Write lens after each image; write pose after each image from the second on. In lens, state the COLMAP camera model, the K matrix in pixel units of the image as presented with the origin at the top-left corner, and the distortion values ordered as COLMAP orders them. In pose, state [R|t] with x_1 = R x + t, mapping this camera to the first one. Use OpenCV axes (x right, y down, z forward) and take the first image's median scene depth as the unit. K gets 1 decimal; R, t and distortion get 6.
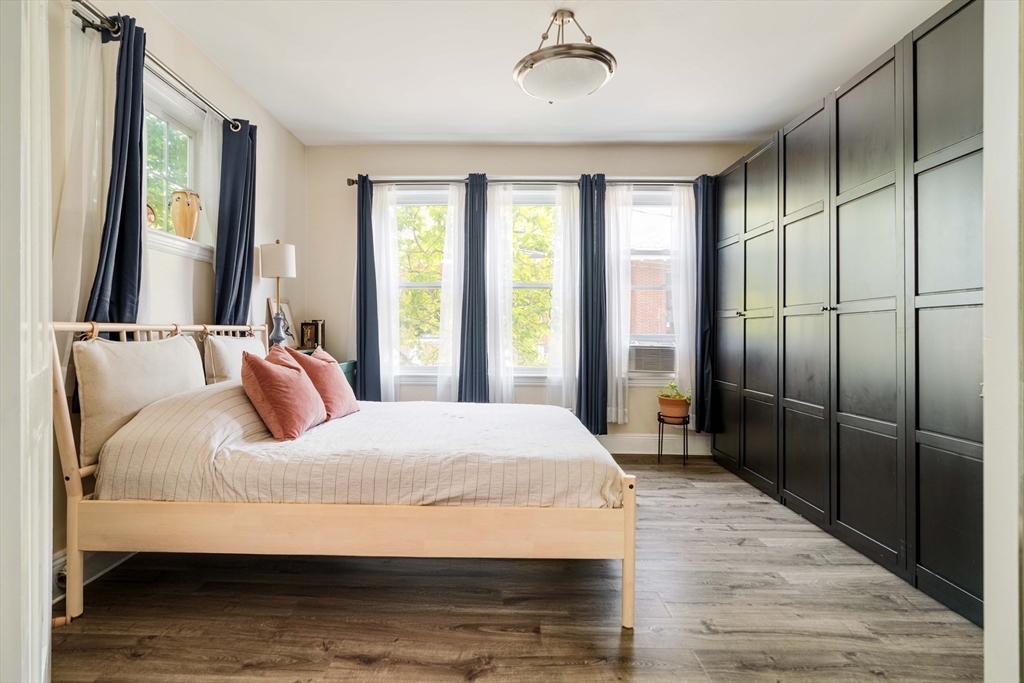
lens RADIAL K [[502.2, 0, 492.5], [0, 502.2, 332.7], [0, 0, 1]] dist [-0.003936, 0.000724]
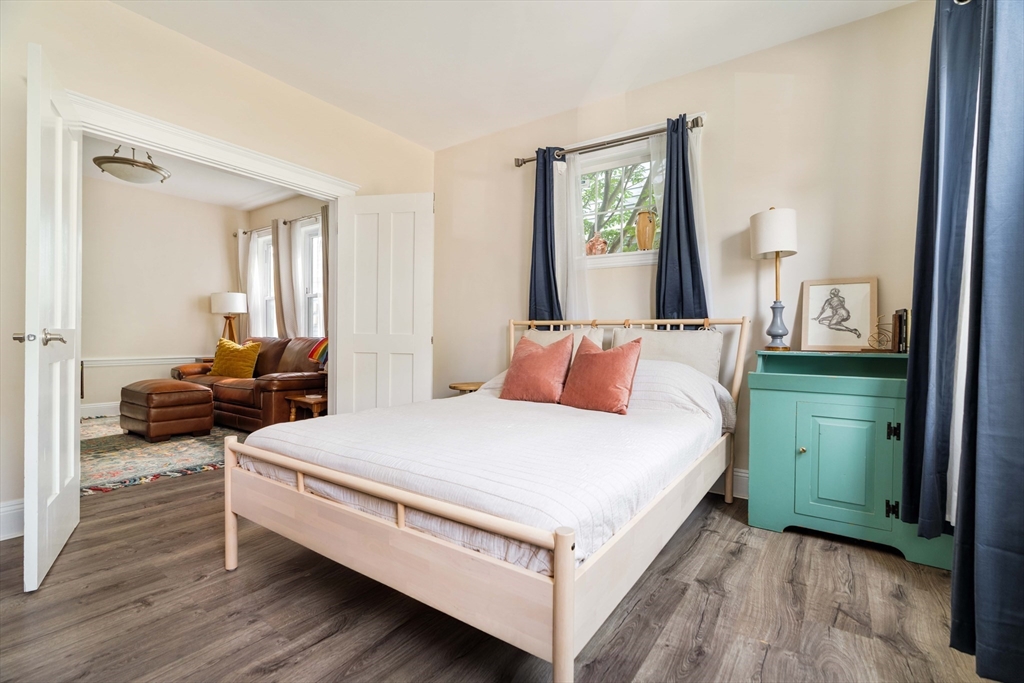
lens RADIAL K [[459.4, 0, 512.0], [0, 459.4, 341.5], [0, 0, 1]] dist [-0.002933, 0.001360]
pose [[-0.563963, -0.002250, -0.825797, 0.395808], [-0.018465, 0.999781, 0.009886, 0.024965], [0.825594, 0.020823, -0.563881, 1.078786]]
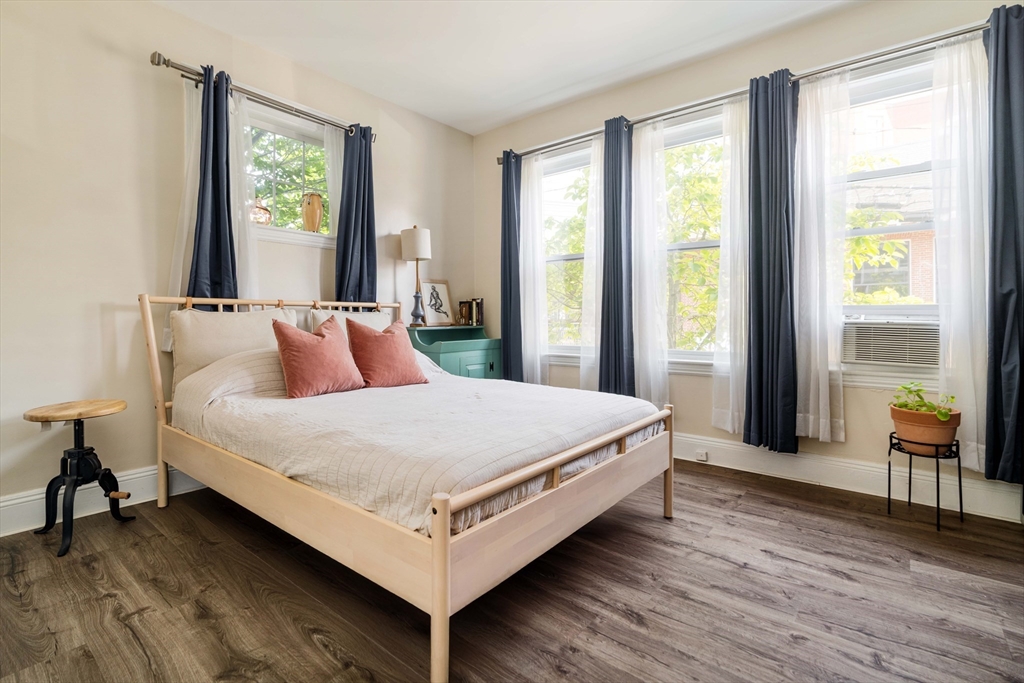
lens RADIAL K [[484.1, 0, 487.0], [0, 484.1, 319.5], [0, 0, 1]] dist [-0.005168, 0.000804]
pose [[0.773109, -0.005721, -0.634247, 0.373942], [0.004034, 0.999983, -0.004102, 0.027584], [0.634260, 0.000613, 0.773119, 0.276716]]
